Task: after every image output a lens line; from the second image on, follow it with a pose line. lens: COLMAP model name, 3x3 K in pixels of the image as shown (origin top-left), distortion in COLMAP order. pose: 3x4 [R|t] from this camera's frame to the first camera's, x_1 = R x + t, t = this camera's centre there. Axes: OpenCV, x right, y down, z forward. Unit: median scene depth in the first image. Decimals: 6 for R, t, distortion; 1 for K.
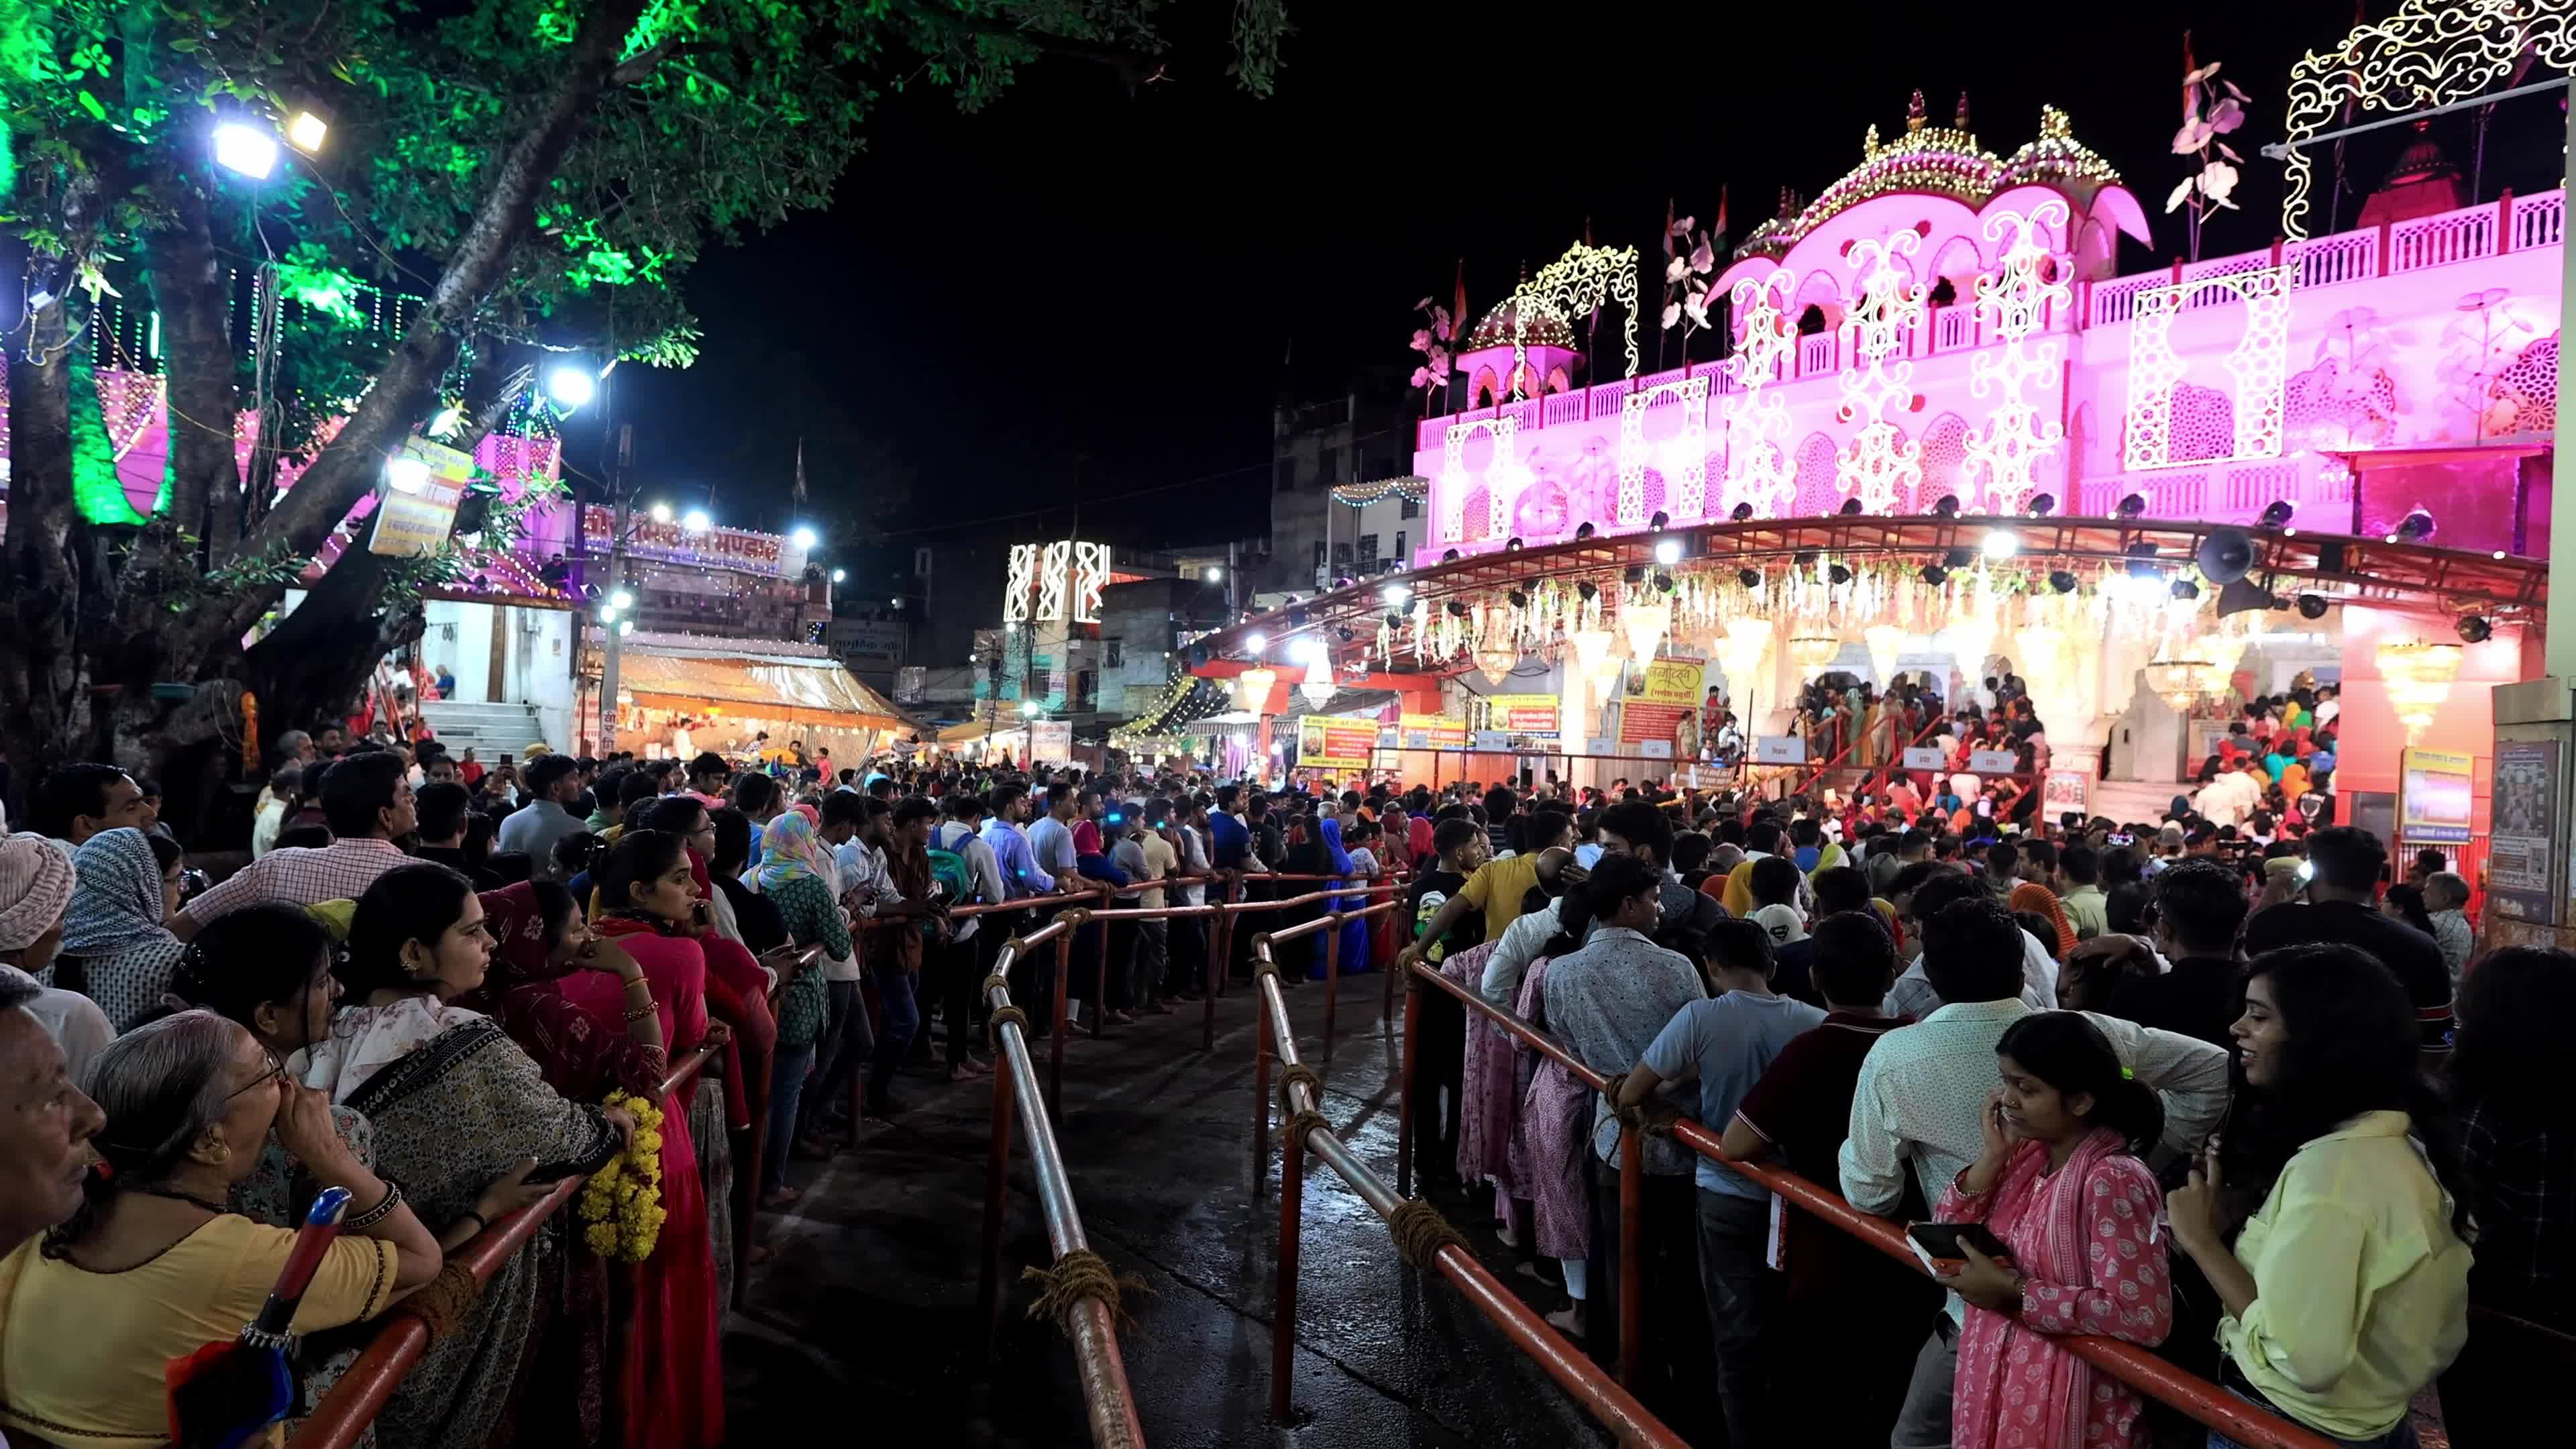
lens RADIAL K [[1472.8, 0, 1261.3], [0, 1472.8, 729.1], [0, 0, 1]] dist [0.018580, -0.003026]
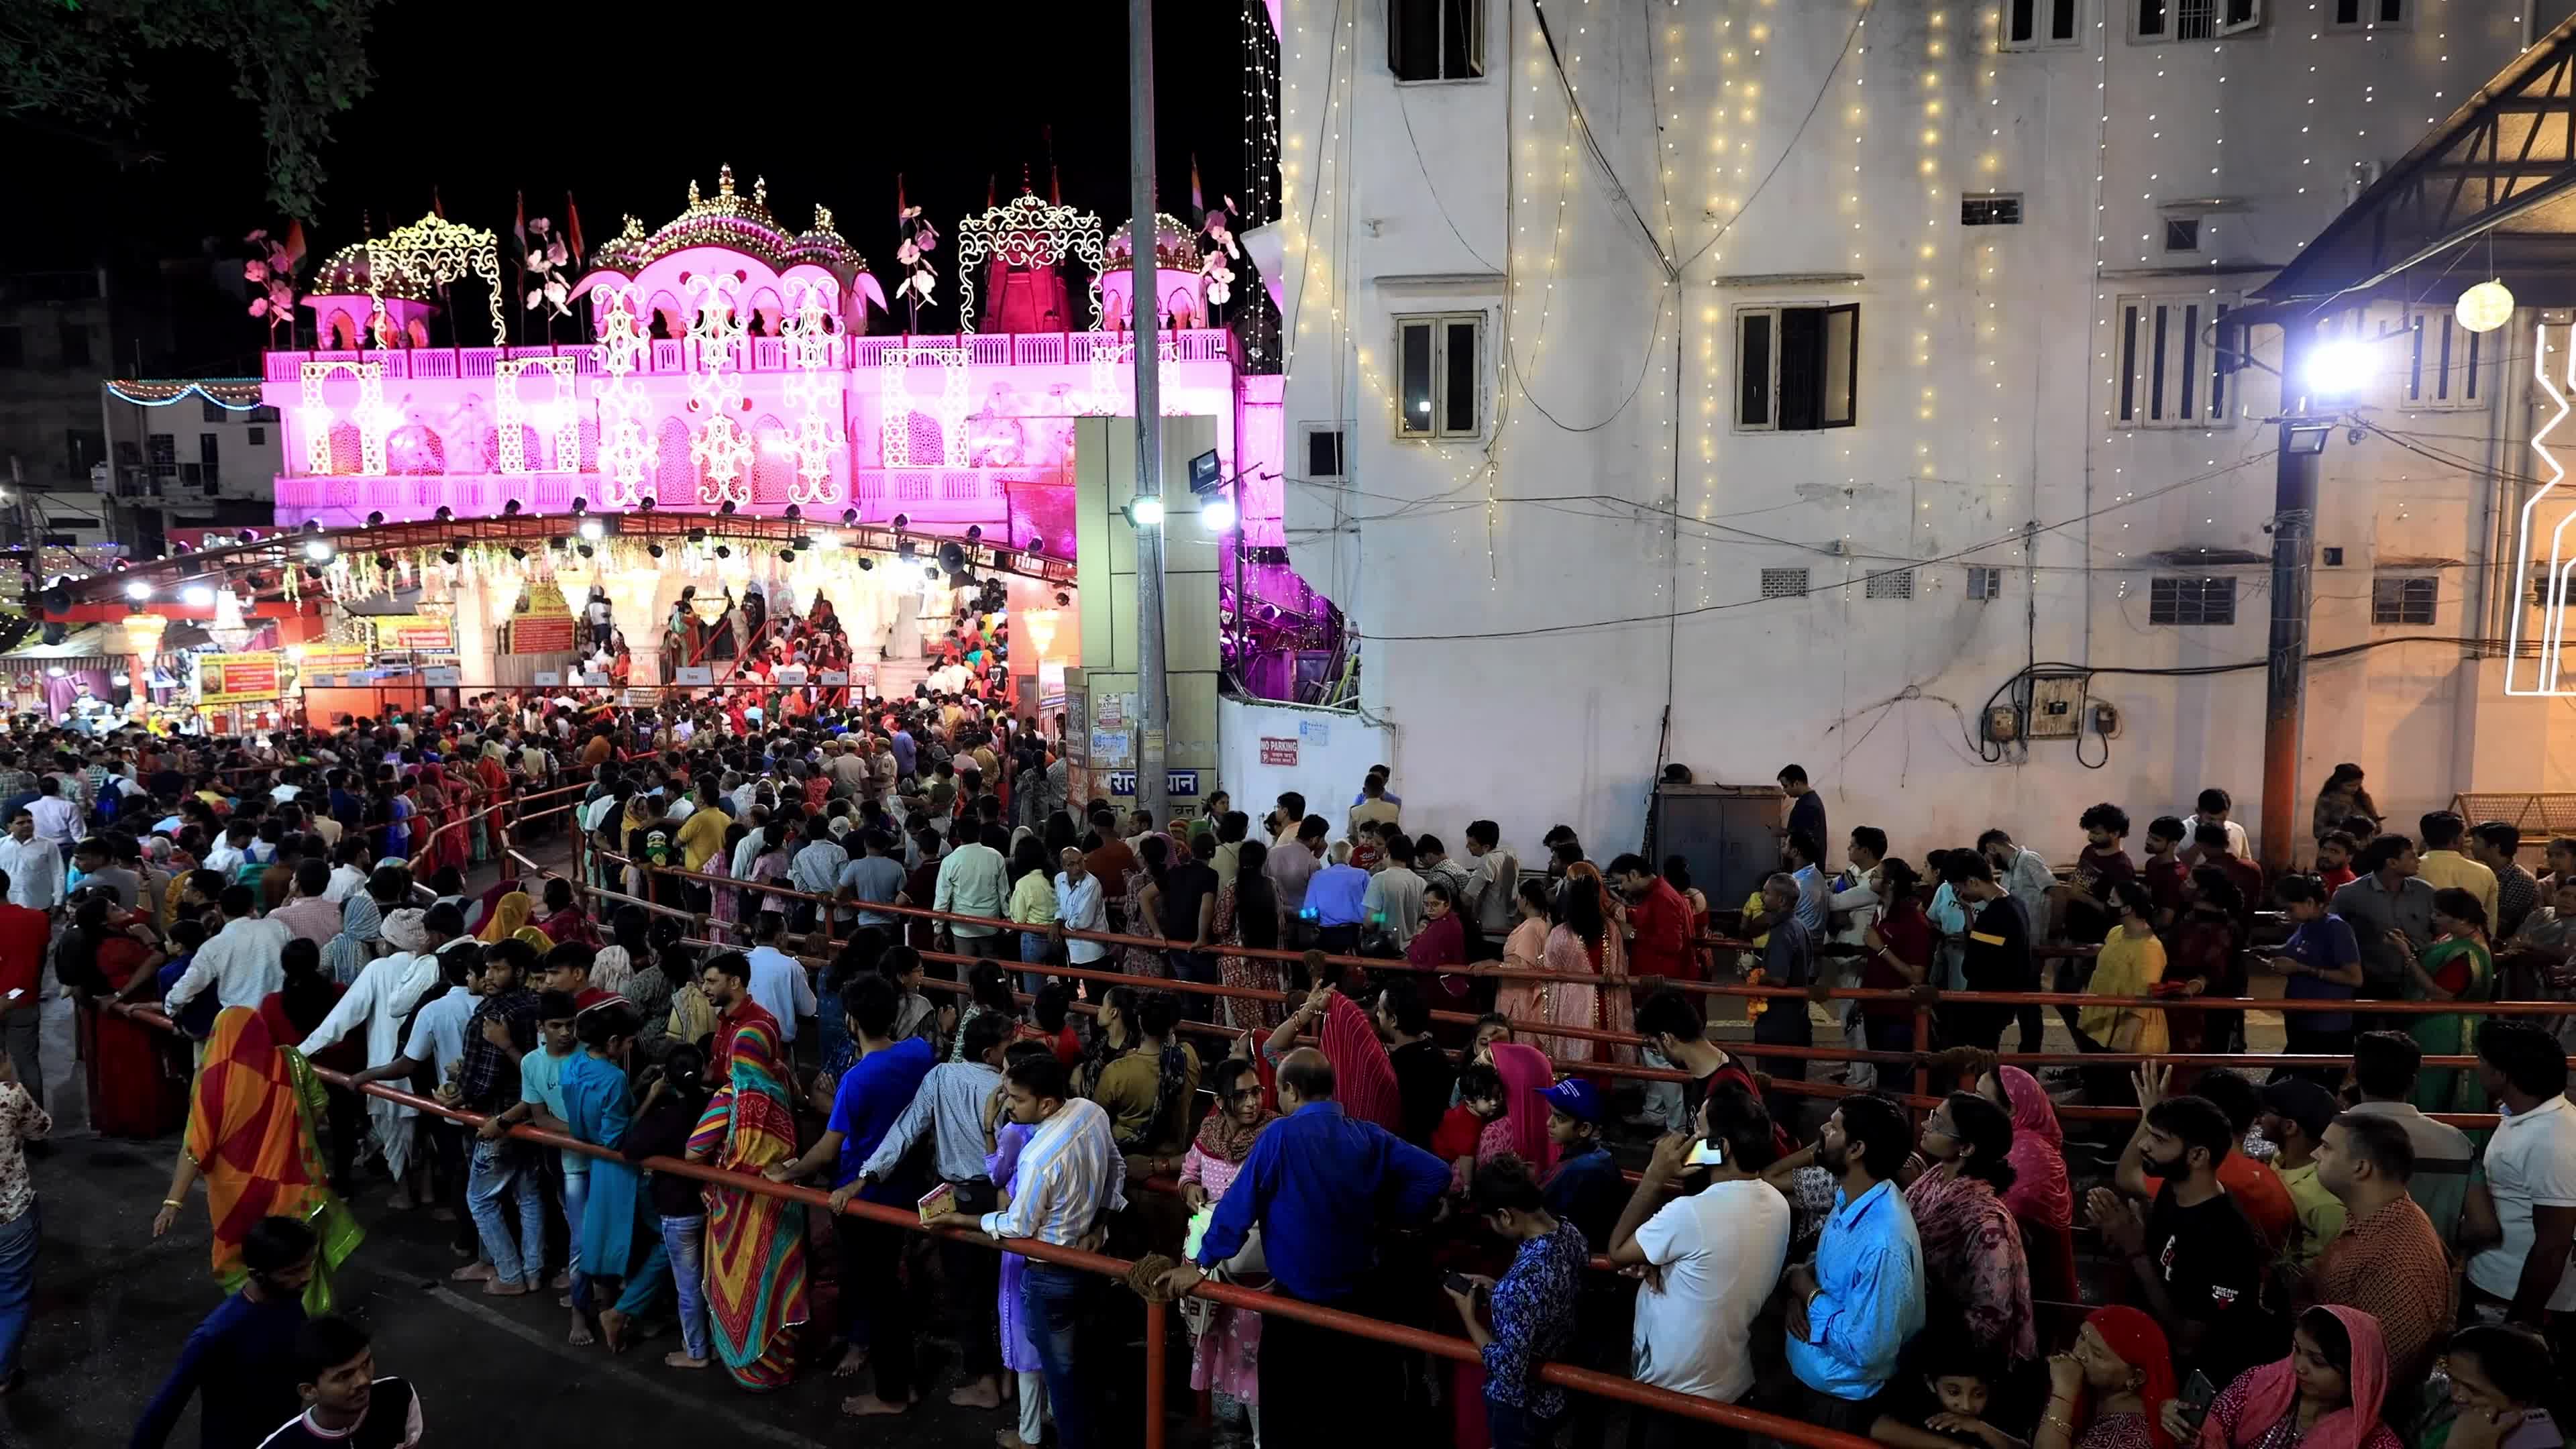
lens RADIAL K [[1438.8, 0, 1232.9], [0, 1438.8, 719.6], [0, 0, 1]] dist [0.003007, 0.002376]
pose [[0.703593, -0.109360, 0.702137, -0.202651], [0.032545, 0.992009, 0.121896, -0.074132], [-0.709857, -0.062914, 0.701530, -0.269757]]
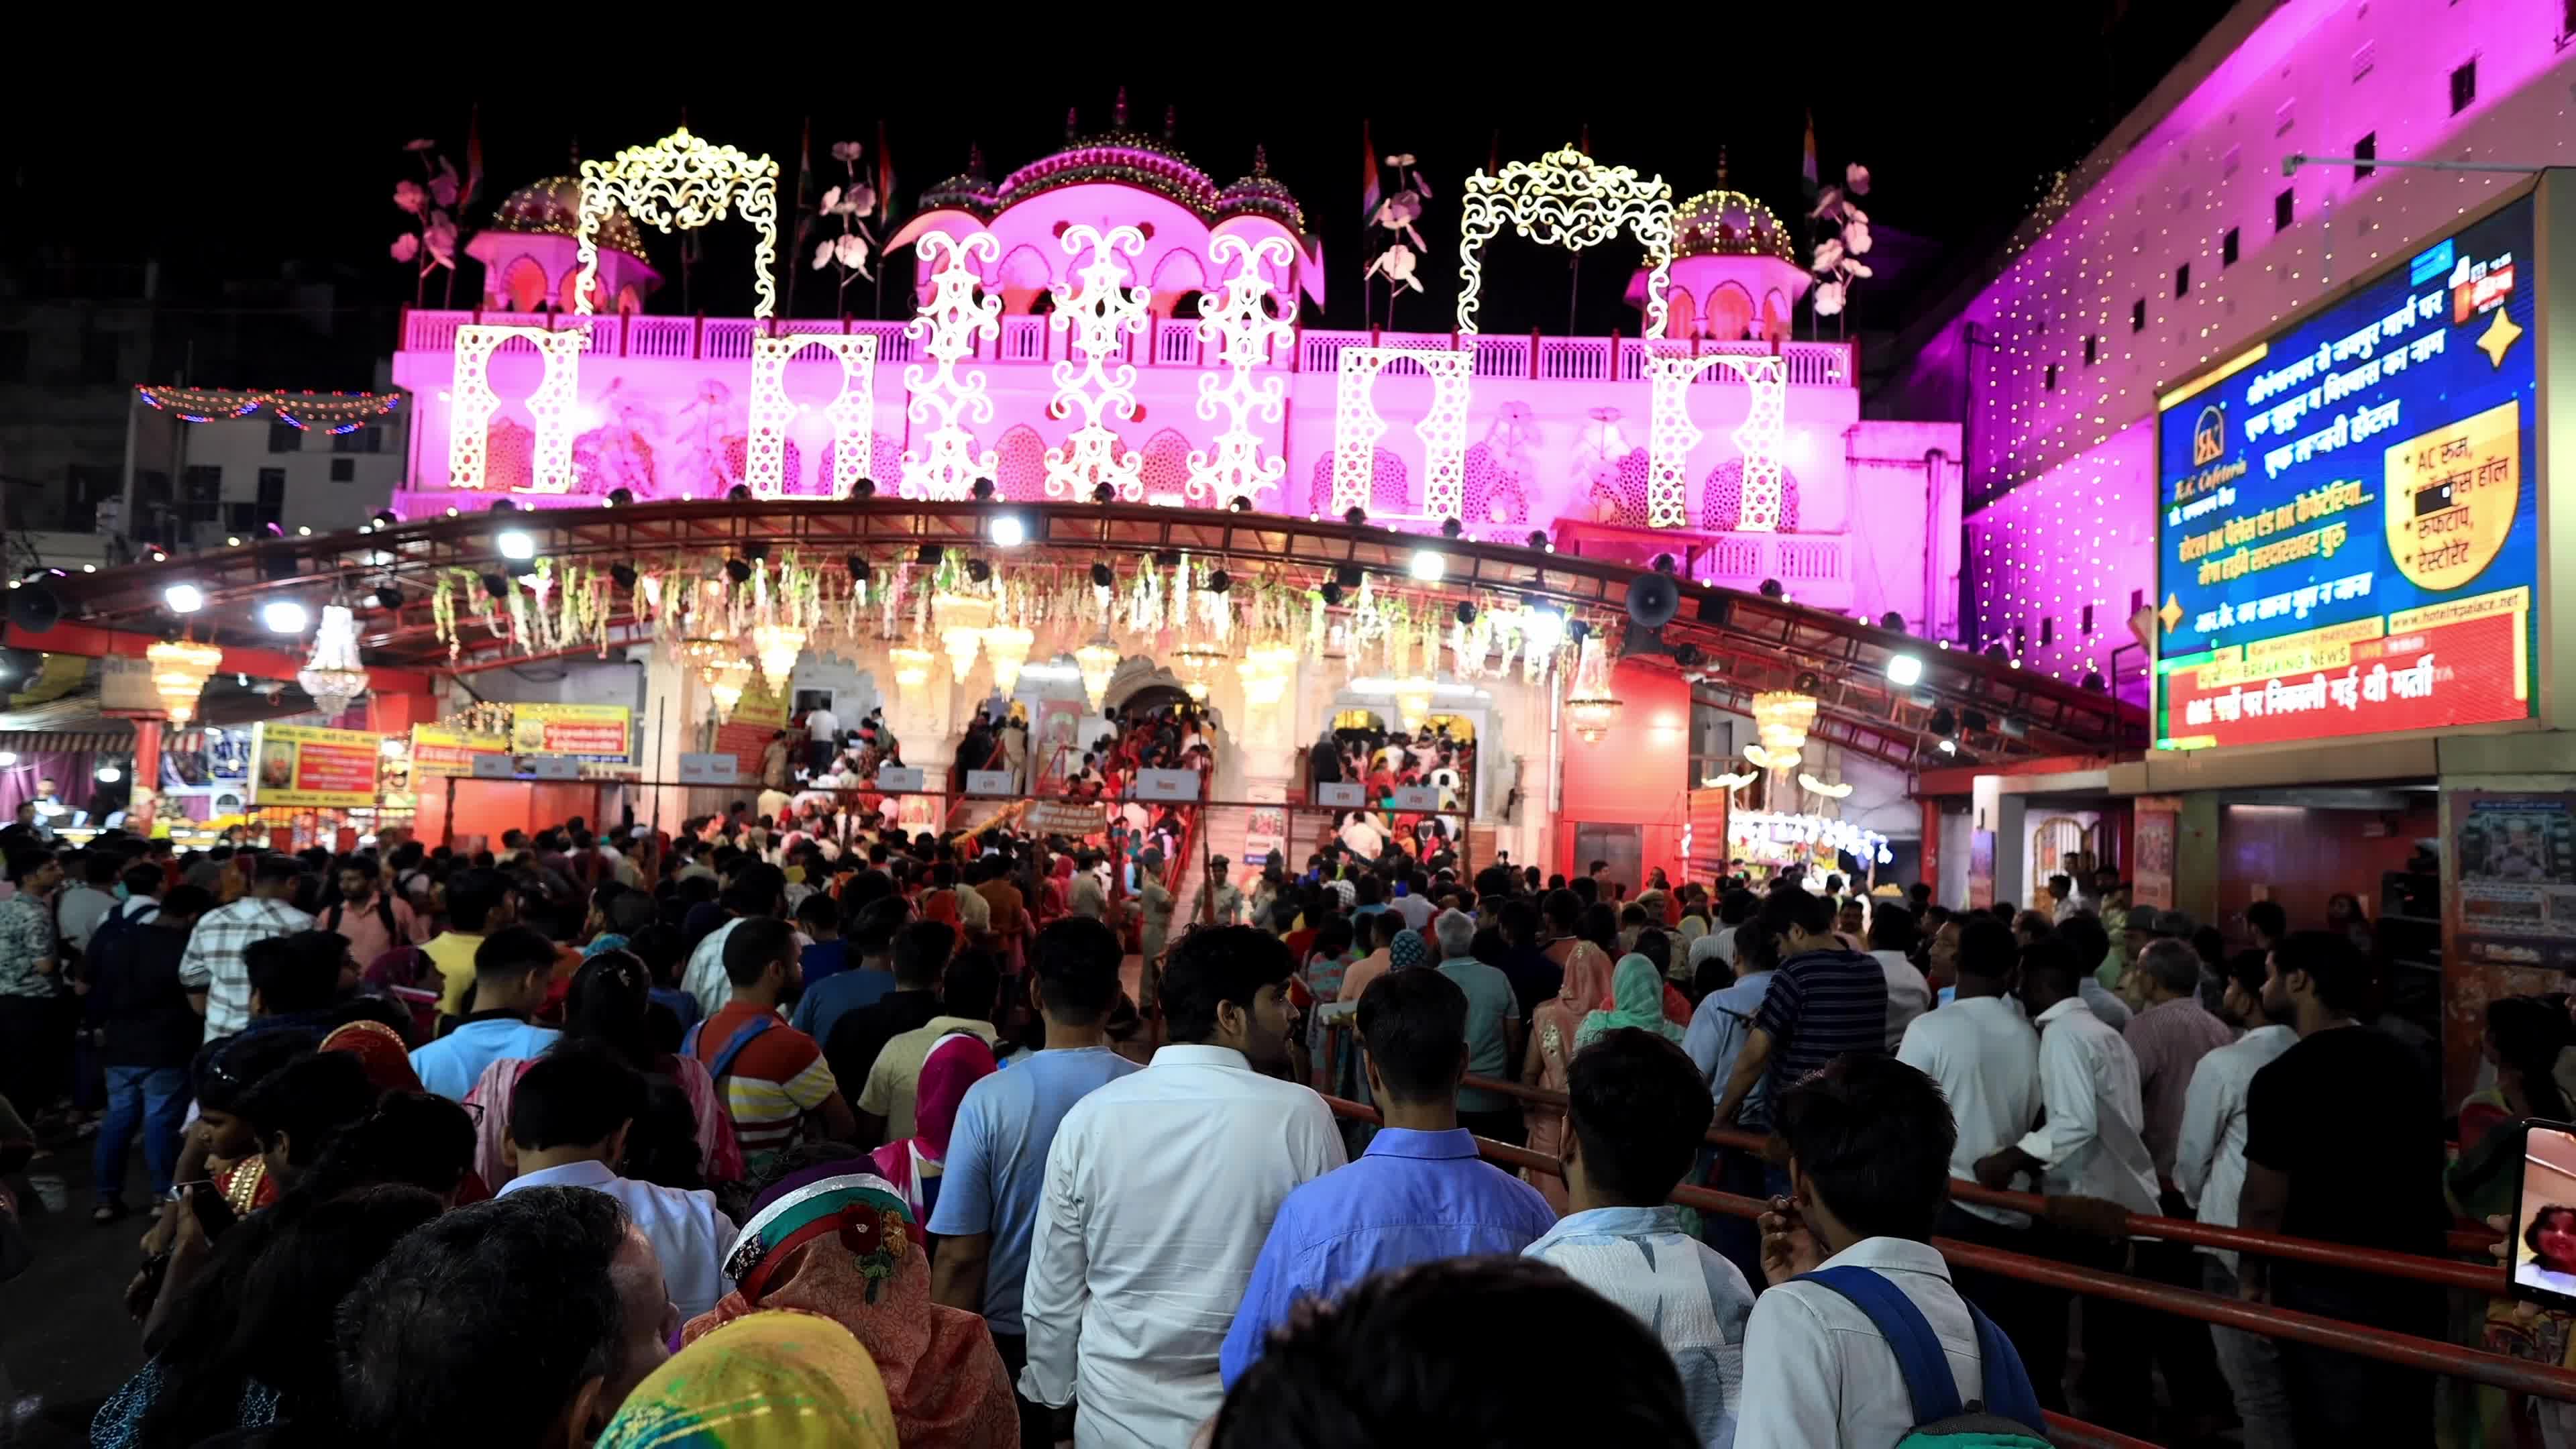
lens RADIAL K [[1385.0, 0, 1271.5], [0, 1385.0, 735.3], [0, 0, 1]] dist [0.001827, 0.000537]
pose [[0.660991, 0.027548, 0.749888, -0.146564], [-0.017579, 0.999620, -0.021227, 0.001082], [-0.750188, 0.000849, 0.661224, 0.337592]]
